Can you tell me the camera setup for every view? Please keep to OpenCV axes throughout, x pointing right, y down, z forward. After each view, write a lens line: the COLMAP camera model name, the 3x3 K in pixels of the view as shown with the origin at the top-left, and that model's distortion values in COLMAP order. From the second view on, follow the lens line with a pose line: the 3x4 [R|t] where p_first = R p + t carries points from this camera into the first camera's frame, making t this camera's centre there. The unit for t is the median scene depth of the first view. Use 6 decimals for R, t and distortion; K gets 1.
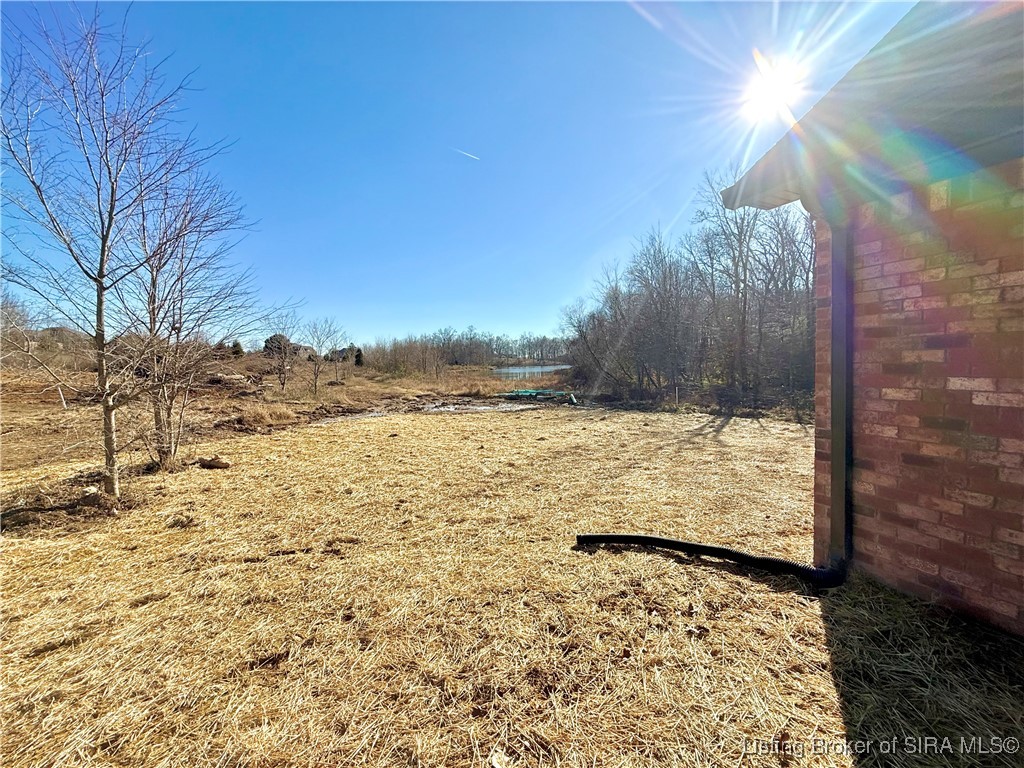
lens RADIAL K [[411.3, 0, 509.1], [0, 411.3, 385.3], [0, 0, 1]] dist [0.009244, 0.000076]
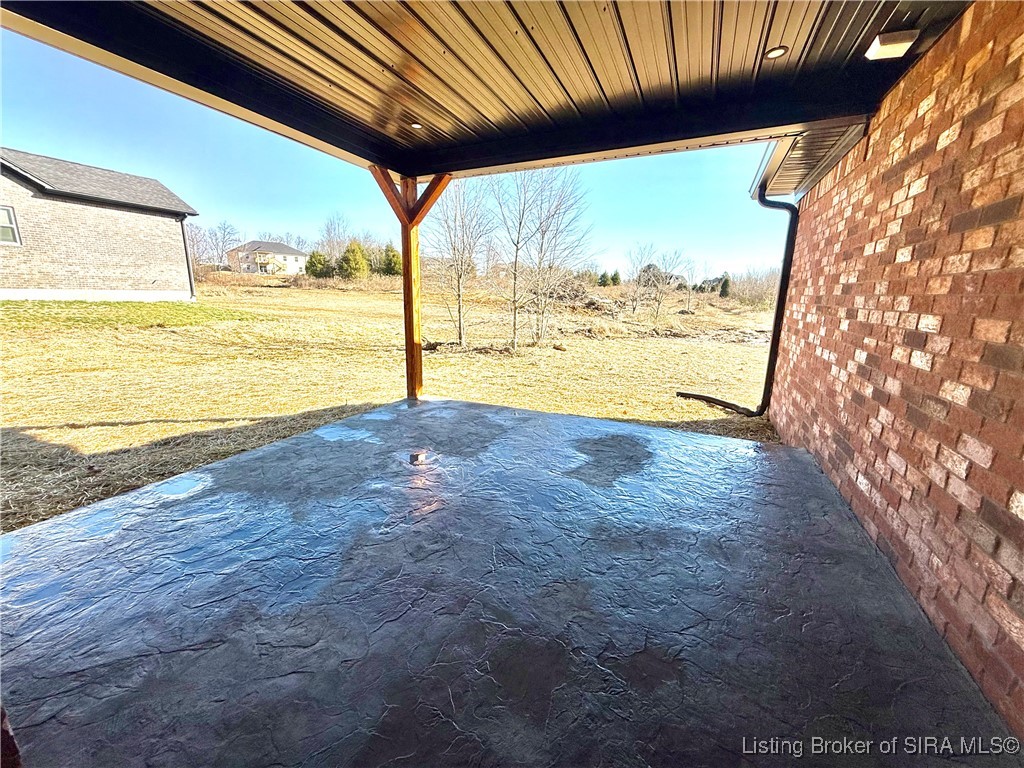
lens RADIAL K [[411.3, 0, 511.4], [0, 411.3, 385.8], [0, 0, 1]] dist [0.009244, 0.000076]
pose [[0.670571, 0.198493, -0.714797, 0.104663], [-0.076655, 0.976921, 0.199371, 0.004573], [0.737874, -0.078900, 0.670310, -0.079294]]
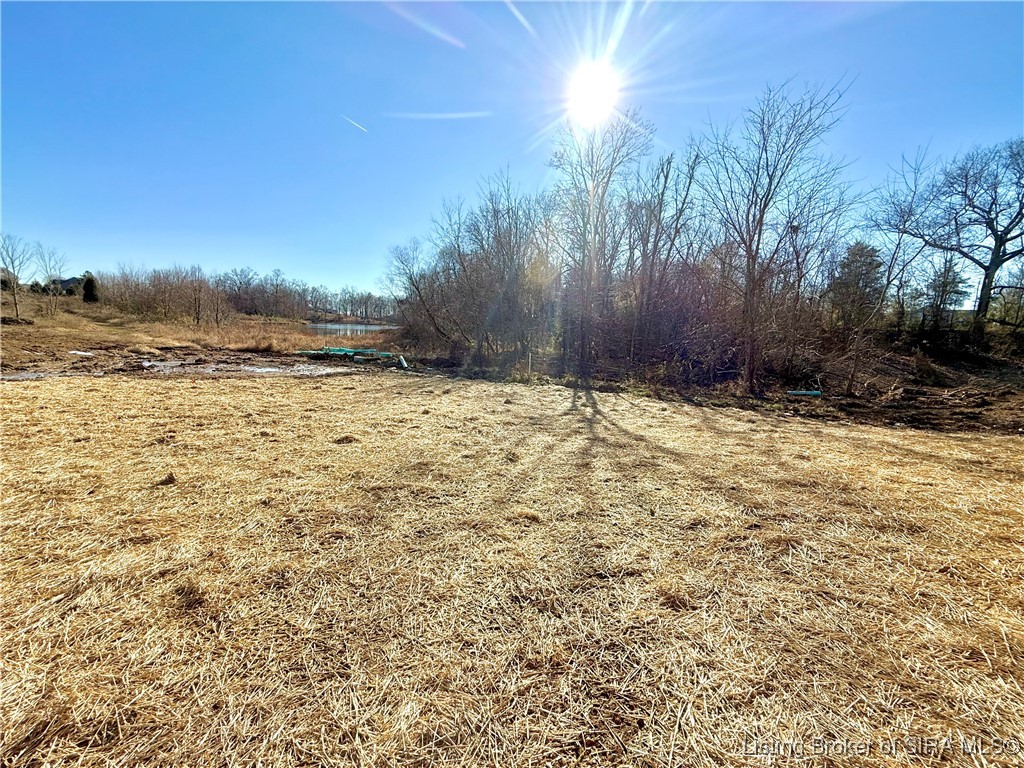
lens RADIAL K [[411.3, 0, 509.4], [0, 411.3, 382.4], [0, 0, 1]] dist [0.009244, 0.000076]
pose [[0.913701, 0.022014, 0.405791, 0.019537], [-0.054598, 0.996129, 0.068897, 0.005325], [-0.402703, -0.085106, 0.911366, 0.164303]]
